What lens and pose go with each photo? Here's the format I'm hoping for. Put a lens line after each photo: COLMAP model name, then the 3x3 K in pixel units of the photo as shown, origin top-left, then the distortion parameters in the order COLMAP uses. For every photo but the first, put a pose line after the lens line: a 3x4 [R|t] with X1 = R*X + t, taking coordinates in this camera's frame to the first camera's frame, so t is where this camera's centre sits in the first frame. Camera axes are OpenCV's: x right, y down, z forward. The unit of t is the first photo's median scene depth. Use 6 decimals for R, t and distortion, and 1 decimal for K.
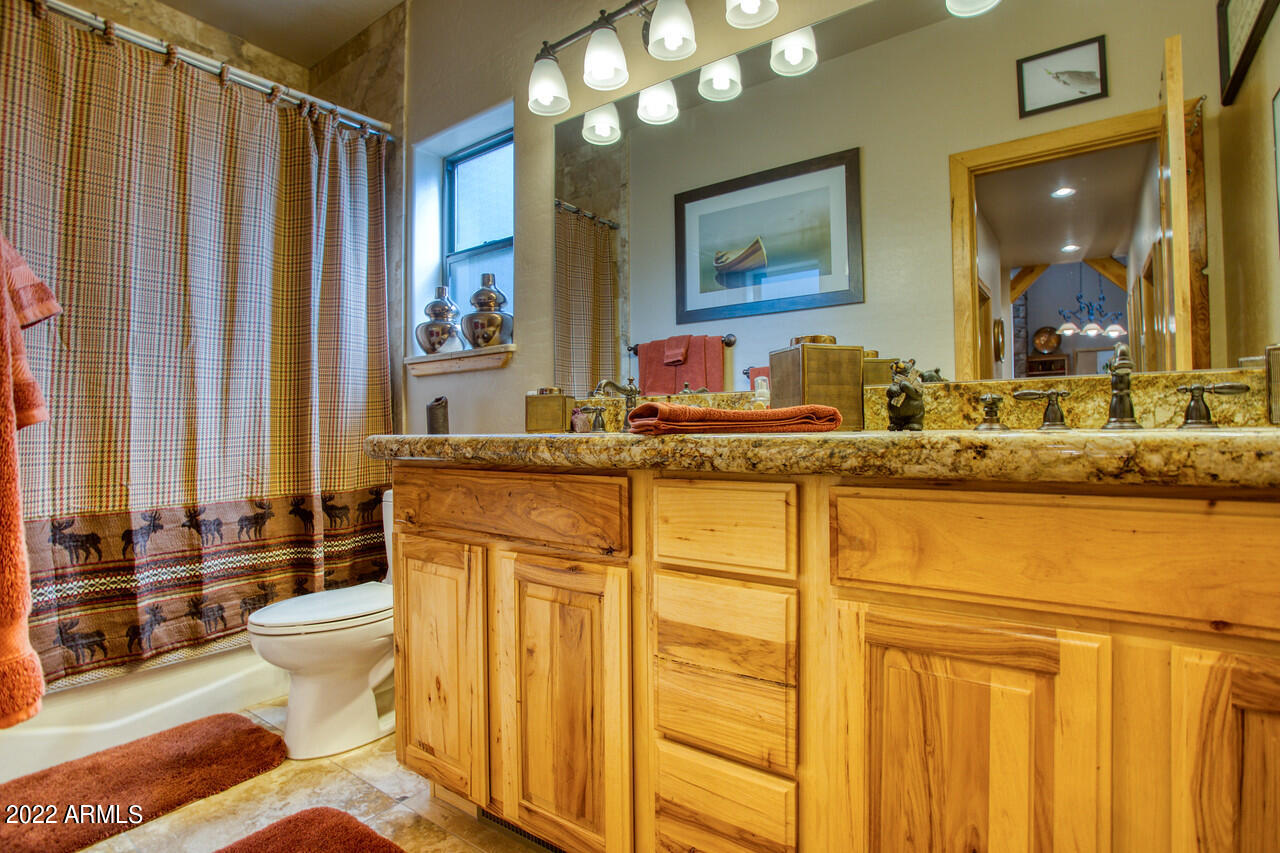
lens RADIAL K [[628.9, 0, 637.6], [0, 628.9, 420.1], [0, 0, 1]] dist [-0.030846, 0.019262]
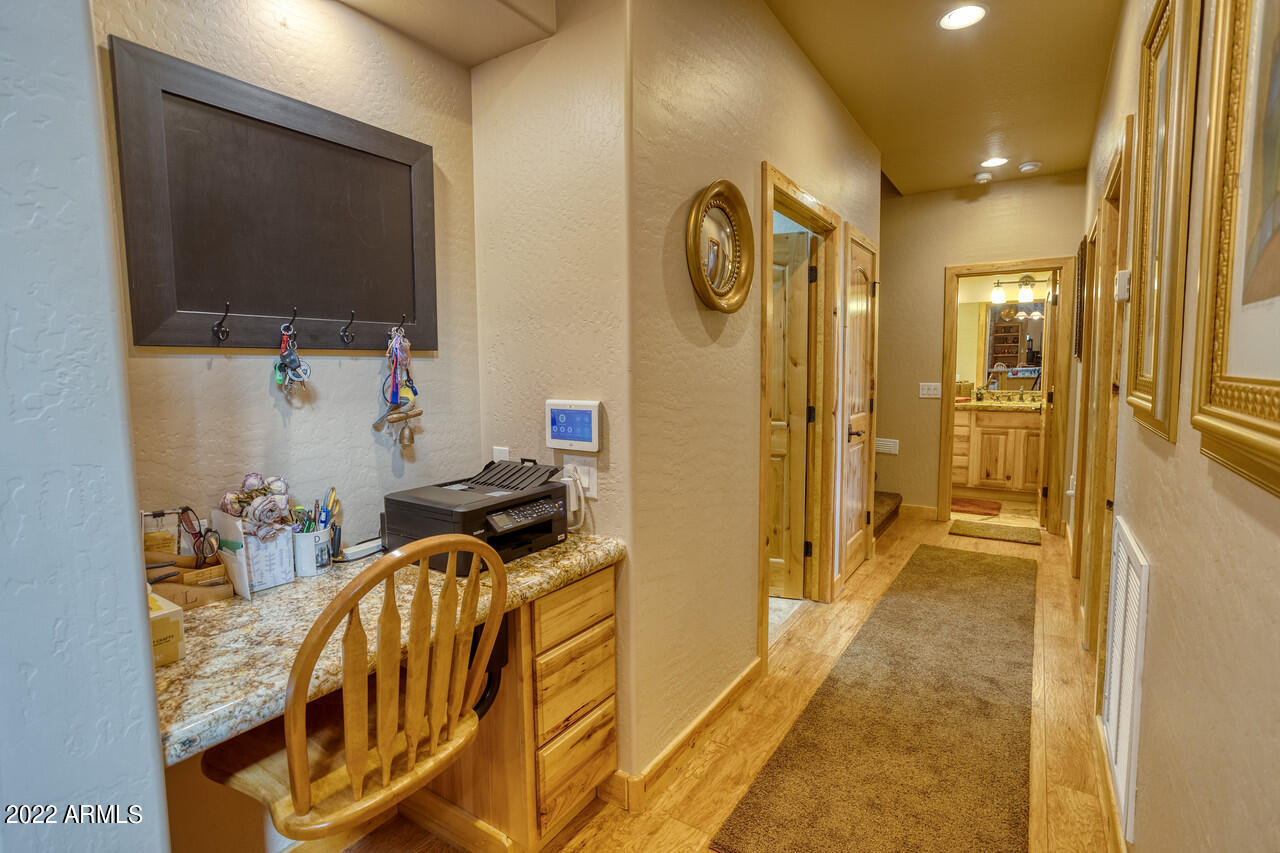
lens RADIAL K [[628.9, 0, 637.6], [0, 628.9, 420.1], [0, 0, 1]] dist [-0.030846, 0.019262]
pose [[0.998528, -0.008247, 0.053609, -3.832296], [0.002262, 0.993845, 0.110754, -0.569336], [-0.054192, -0.110470, 0.992401, -5.675665]]
